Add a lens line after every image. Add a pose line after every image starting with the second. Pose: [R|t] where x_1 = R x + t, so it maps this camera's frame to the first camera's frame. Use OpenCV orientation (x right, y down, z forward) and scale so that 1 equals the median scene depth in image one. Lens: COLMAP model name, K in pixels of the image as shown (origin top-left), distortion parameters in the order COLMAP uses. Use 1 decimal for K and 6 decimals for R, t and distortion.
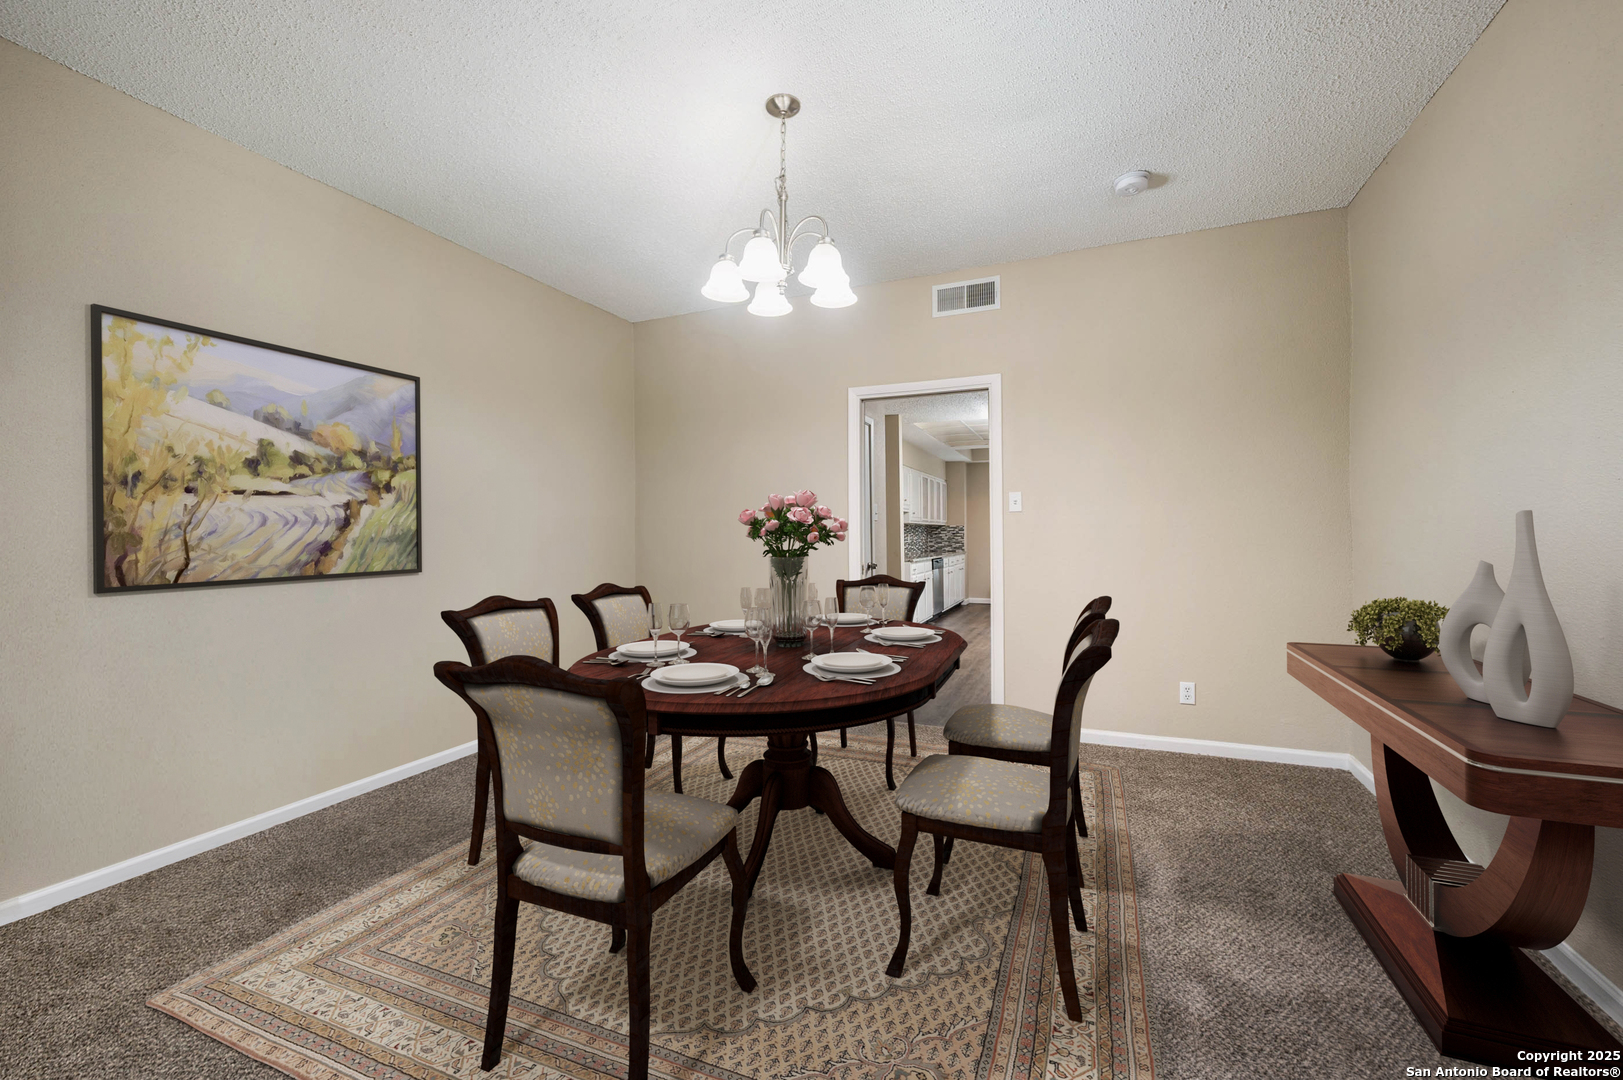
lens RADIAL K [[666.5, 0, 809.4], [0, 666.5, 544.0], [0, 0, 1]] dist [-0.000248, -0.000034]
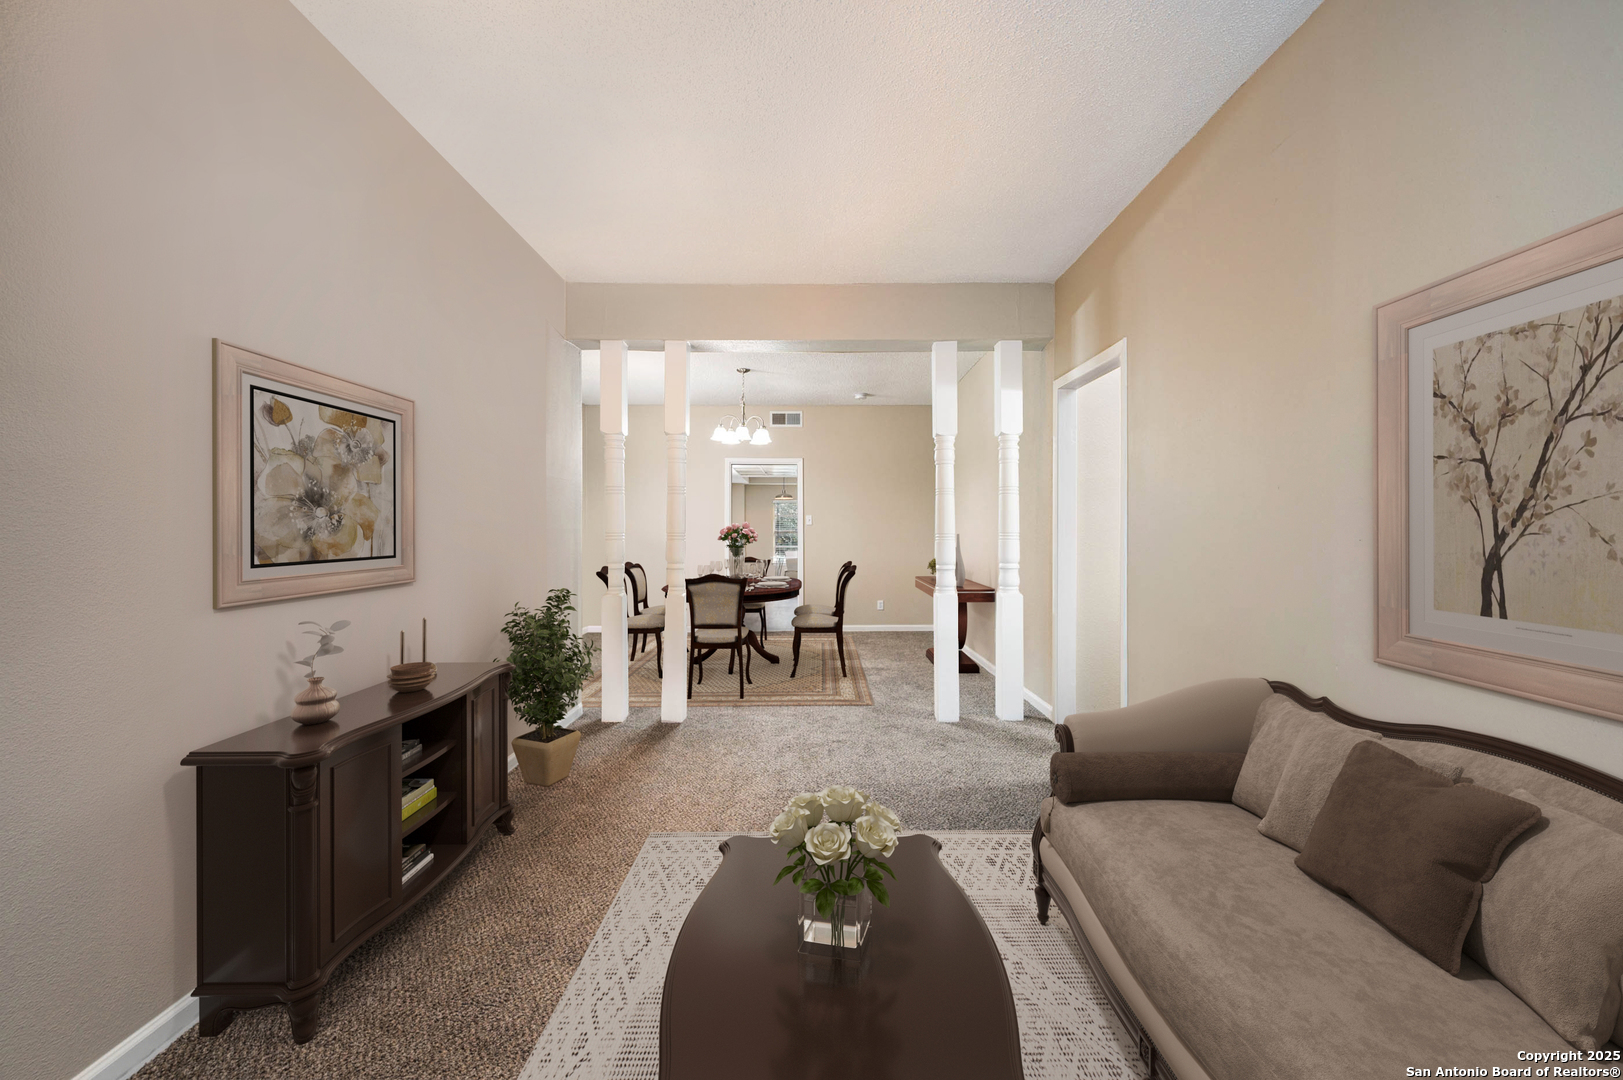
lens RADIAL K [[666.5, 0, 809.4], [0, 666.5, 544.0], [0, 0, 1]] dist [-0.000248, -0.000034]
pose [[0.928288, -0.009021, 0.371752, -0.726287], [-0.000250, 0.999690, 0.024882, -0.057688], [-0.371861, -0.023190, 0.927999, -1.473464]]
